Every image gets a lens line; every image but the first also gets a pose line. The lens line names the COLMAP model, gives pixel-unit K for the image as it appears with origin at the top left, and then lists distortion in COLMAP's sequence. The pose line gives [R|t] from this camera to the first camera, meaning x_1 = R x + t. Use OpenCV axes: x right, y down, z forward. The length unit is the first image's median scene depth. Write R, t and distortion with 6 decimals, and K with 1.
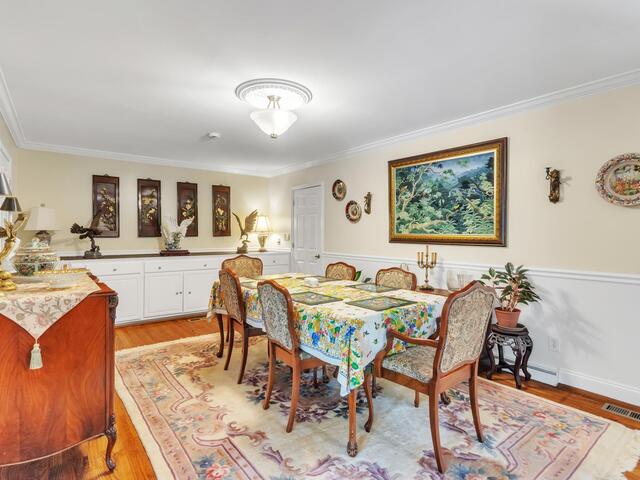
lens RADIAL K [[323.6, 0, 318.3], [0, 323.6, 236.6], [0, 0, 1]] dist [0.000103, 0.000175]
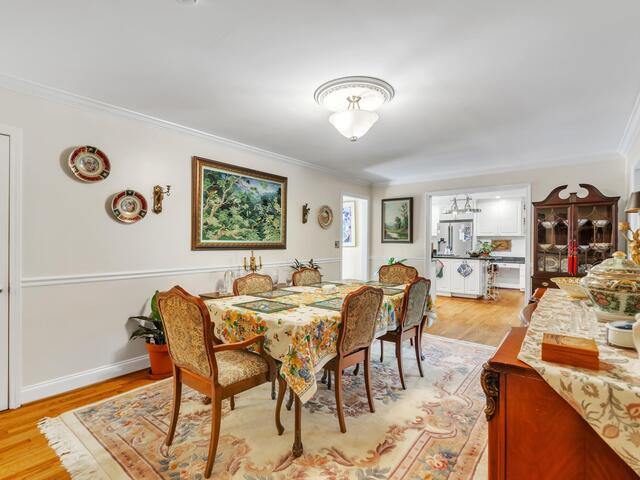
lens RADIAL K [[323.6, 0, 316.9], [0, 323.6, 239.6], [0, 0, 1]] dist [0.000103, 0.000175]
pose [[-0.202355, -0.001358, 0.979311, -0.786565], [0.003597, 0.999991, 0.002130, -0.012798], [-0.979306, 0.003954, -0.202348, 0.969922]]
